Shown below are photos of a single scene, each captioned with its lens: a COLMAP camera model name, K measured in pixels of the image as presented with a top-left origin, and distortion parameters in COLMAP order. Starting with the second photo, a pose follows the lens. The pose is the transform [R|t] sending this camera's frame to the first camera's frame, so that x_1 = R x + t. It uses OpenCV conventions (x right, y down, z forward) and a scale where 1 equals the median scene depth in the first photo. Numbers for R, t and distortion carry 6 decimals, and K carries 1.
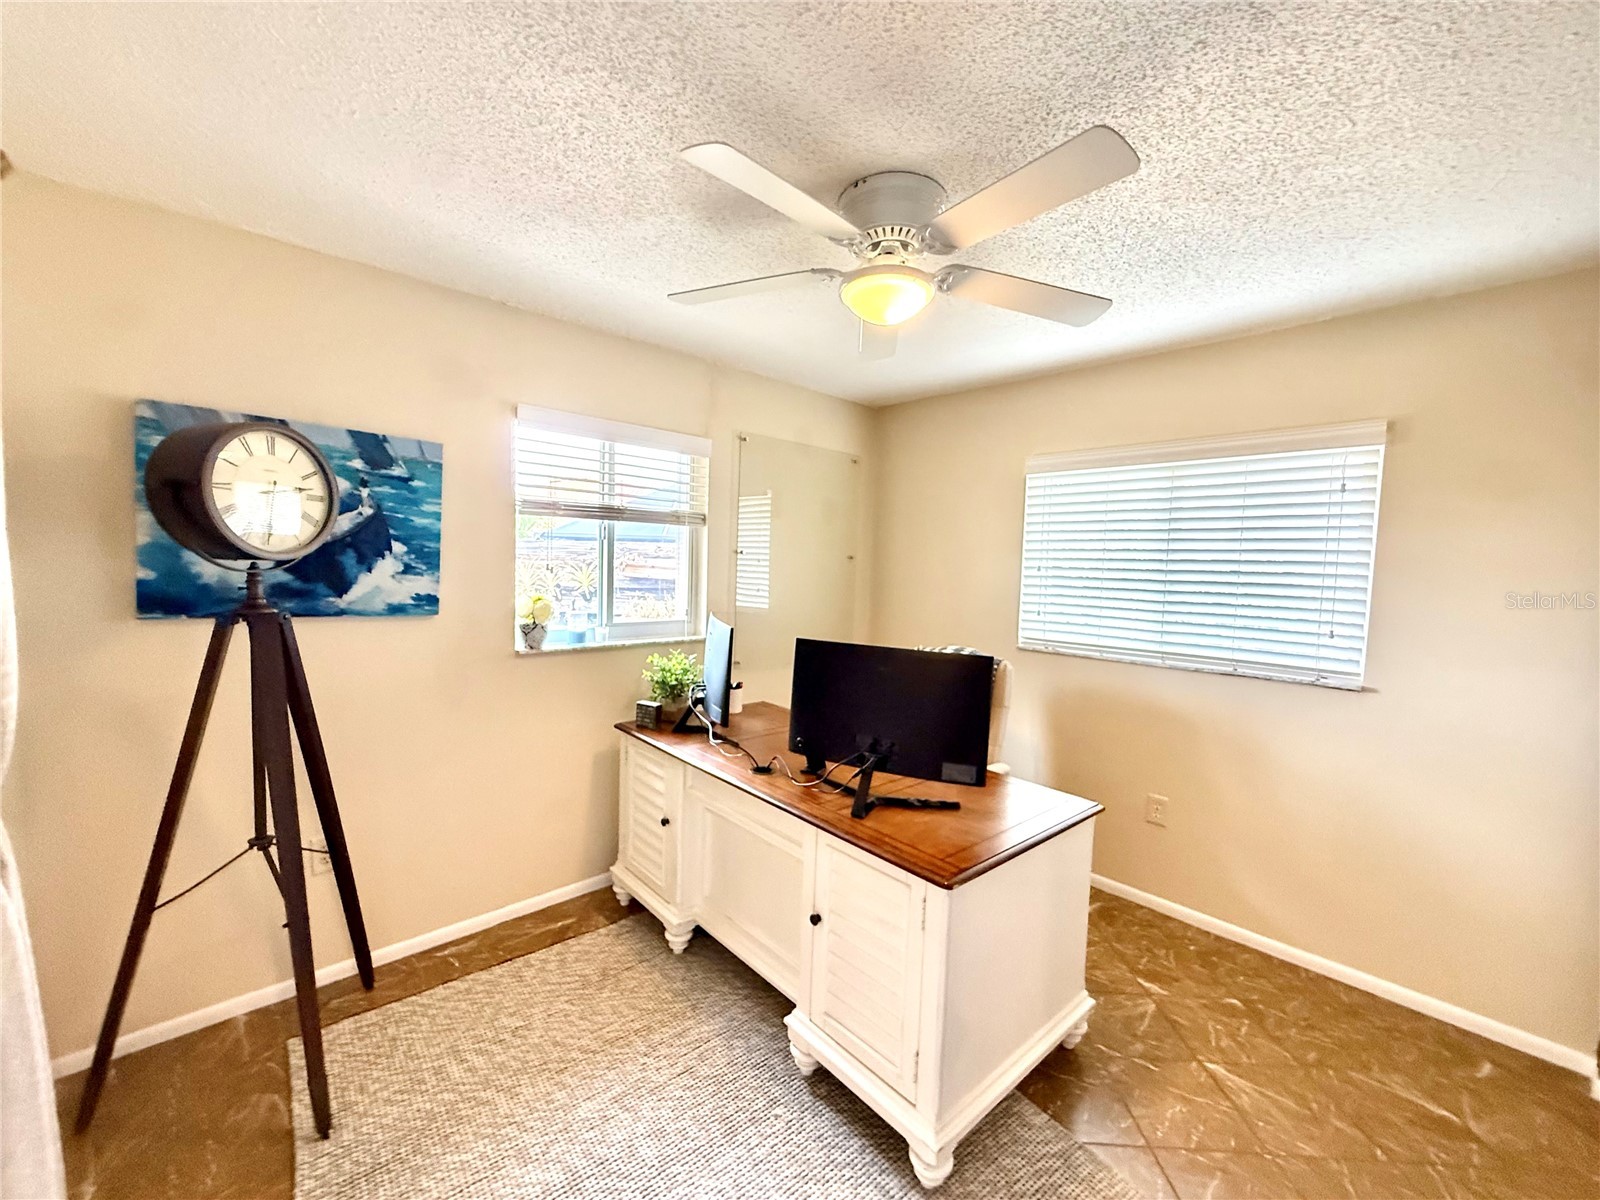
lens RADIAL K [[639.7, 0, 799.2], [0, 639.7, 601.4], [0, 0, 1]] dist [-0.002771, 0.000584]
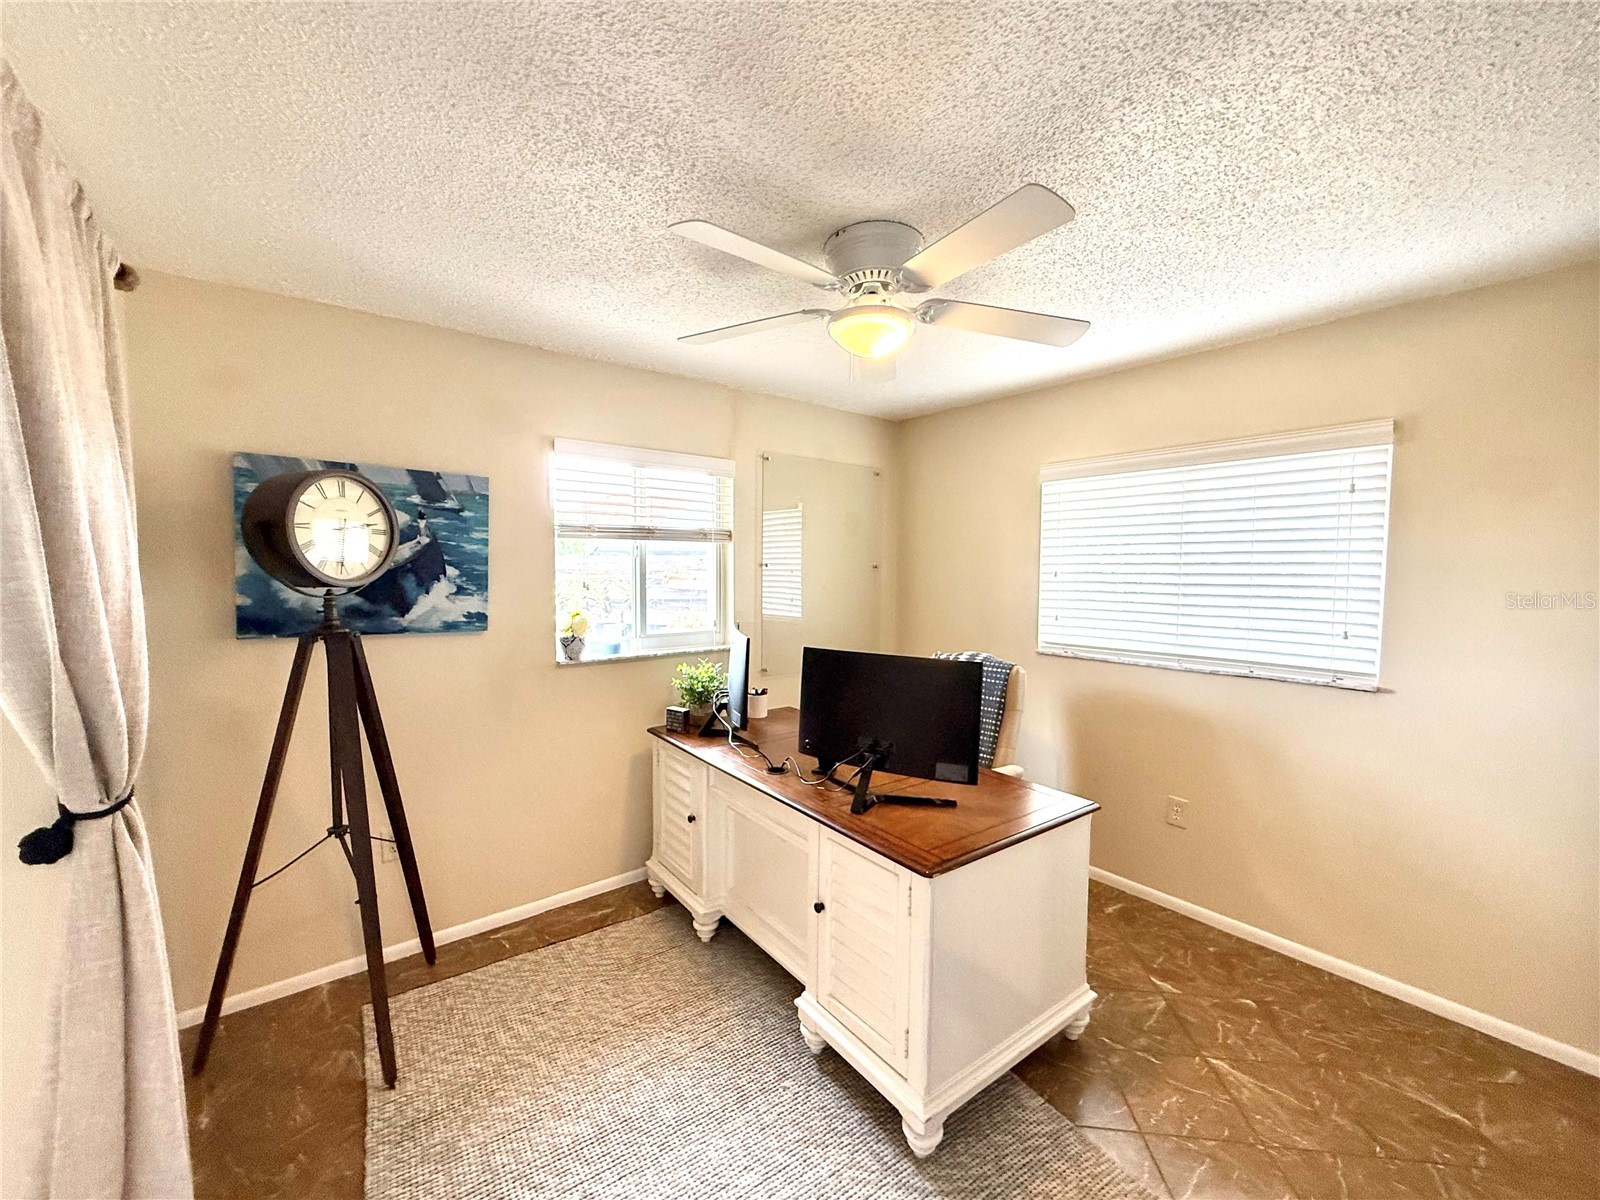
lens RADIAL K [[639.7, 0, 801.1], [0, 639.7, 600.9], [0, 0, 1]] dist [-0.002771, 0.000584]
pose [[0.996388, -0.020430, -0.082429, 0.090770], [0.019550, 0.999743, -0.011478, -0.008941], [0.082642, 0.009825, 0.996531, -0.081941]]
